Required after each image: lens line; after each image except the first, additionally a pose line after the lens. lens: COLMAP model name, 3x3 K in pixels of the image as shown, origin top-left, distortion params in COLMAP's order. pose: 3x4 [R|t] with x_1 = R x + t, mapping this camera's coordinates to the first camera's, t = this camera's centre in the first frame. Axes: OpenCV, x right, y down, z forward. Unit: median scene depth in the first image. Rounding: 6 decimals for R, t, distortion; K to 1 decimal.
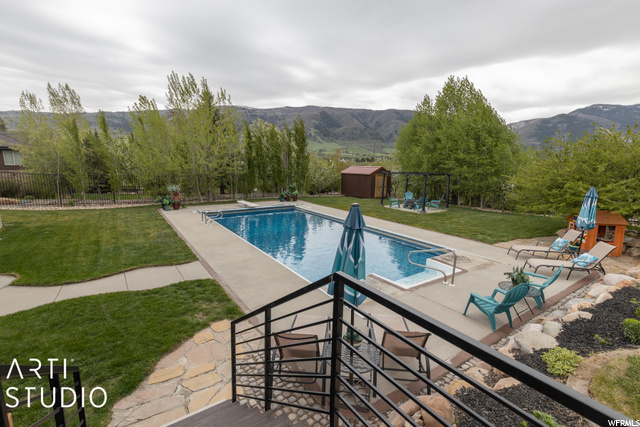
lens RADIAL K [[292.1, 0, 320.0], [0, 292.1, 213.5], [0, 0, 1]] dist [0.040290, -0.013725]
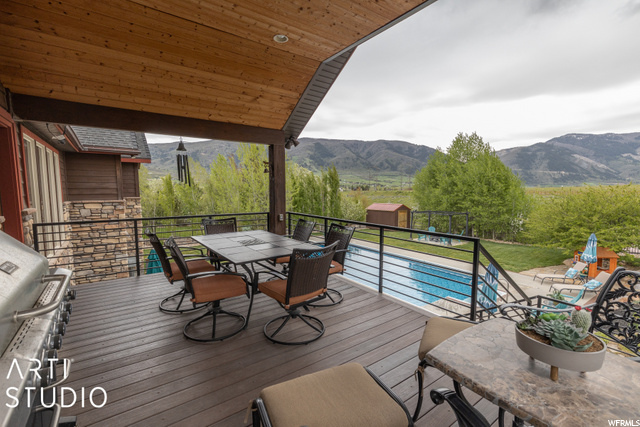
lens RADIAL K [[284.3, 0, 318.0], [0, 284.3, 214.6], [0, 0, 1]] dist [0.008908, -0.000398]
pose [[0.999861, -0.015761, 0.005465, -0.190375], [0.016184, 0.995908, -0.088912, -0.033697], [-0.004042, 0.088988, 0.996024, -0.173094]]
